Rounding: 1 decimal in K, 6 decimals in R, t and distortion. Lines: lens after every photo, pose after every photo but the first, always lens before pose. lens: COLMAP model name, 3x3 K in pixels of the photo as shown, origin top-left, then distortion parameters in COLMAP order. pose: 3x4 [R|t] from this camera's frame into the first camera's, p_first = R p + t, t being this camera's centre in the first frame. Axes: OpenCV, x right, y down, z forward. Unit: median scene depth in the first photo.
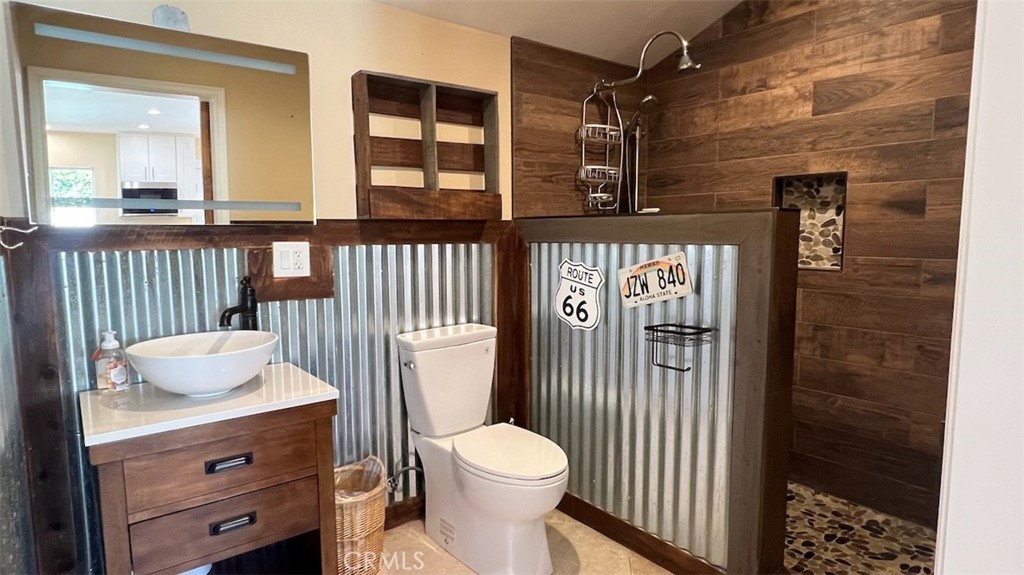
lens RADIAL K [[568.5, 0, 512.0], [0, 568.5, 287.5], [0, 0, 1]] dist [0.001950, -0.000230]
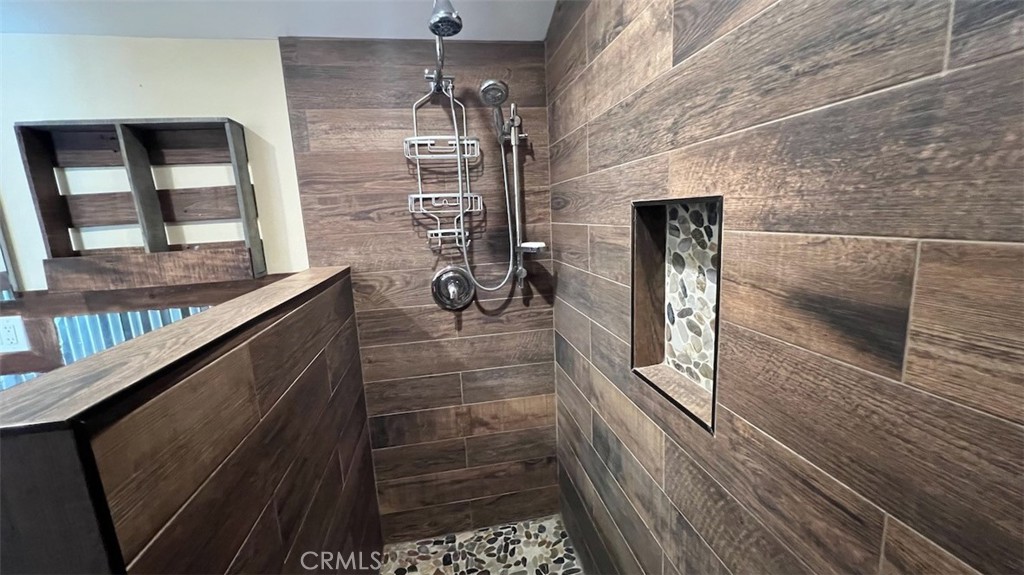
lens RADIAL K [[410.7, 0, 511.8], [0, 410.7, 285.9], [0, 0, 1]] dist [-0.000593, 0.000169]
pose [[0.884316, 0.043287, -0.464878, 0.569152], [-0.002867, 0.996177, 0.087306, -0.159734], [0.466880, -0.075873, 0.881060, 0.649858]]
